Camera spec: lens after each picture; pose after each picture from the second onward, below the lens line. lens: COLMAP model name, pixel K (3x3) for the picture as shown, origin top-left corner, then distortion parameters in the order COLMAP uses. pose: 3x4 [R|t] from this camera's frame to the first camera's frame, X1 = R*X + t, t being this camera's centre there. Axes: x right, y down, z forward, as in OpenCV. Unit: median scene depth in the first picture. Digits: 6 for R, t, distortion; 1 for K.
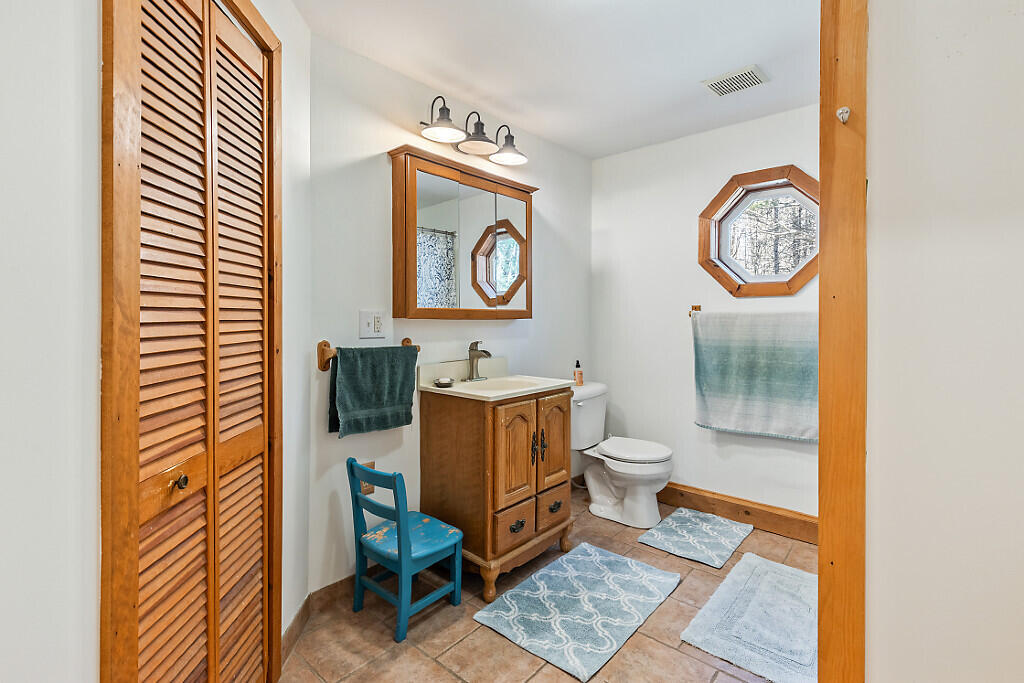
lens RADIAL K [[470.2, 0, 500.0], [0, 470.2, 325.2], [0, 0, 1]] dist [0.004426, 0.000294]
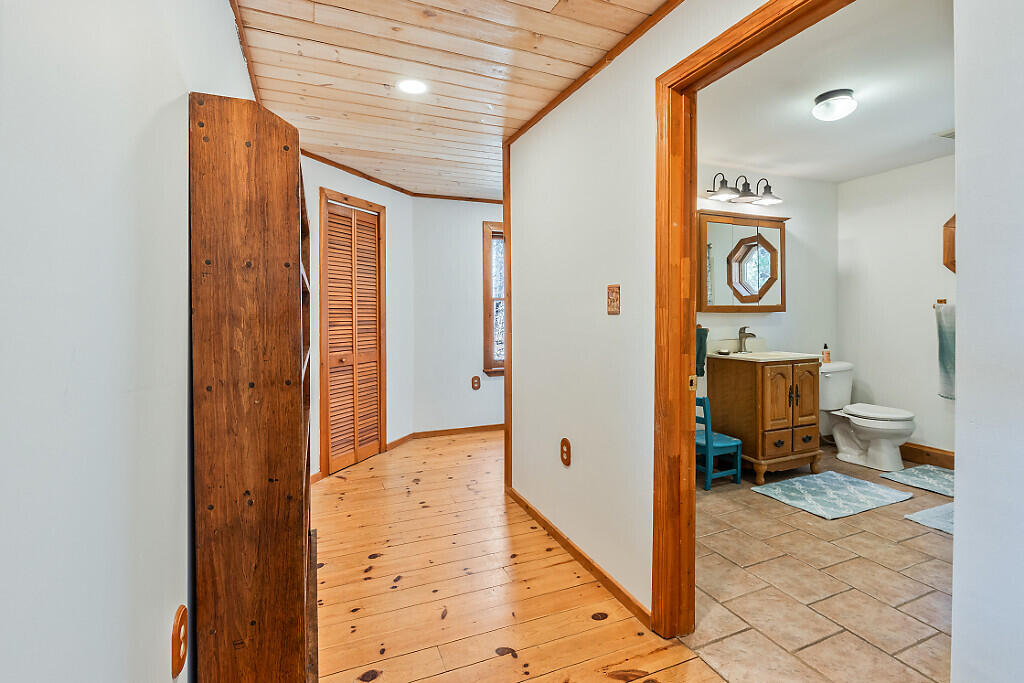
lens RADIAL K [[467.7, 0, 504.5], [0, 467.7, 316.6], [0, 0, 1]] dist [-0.000174, 0.000532]
pose [[0.903063, -0.005239, -0.429476, -0.108929], [0.003137, 0.999979, -0.005604, 0.007774], [0.429496, 0.003714, 0.903061, -0.746512]]
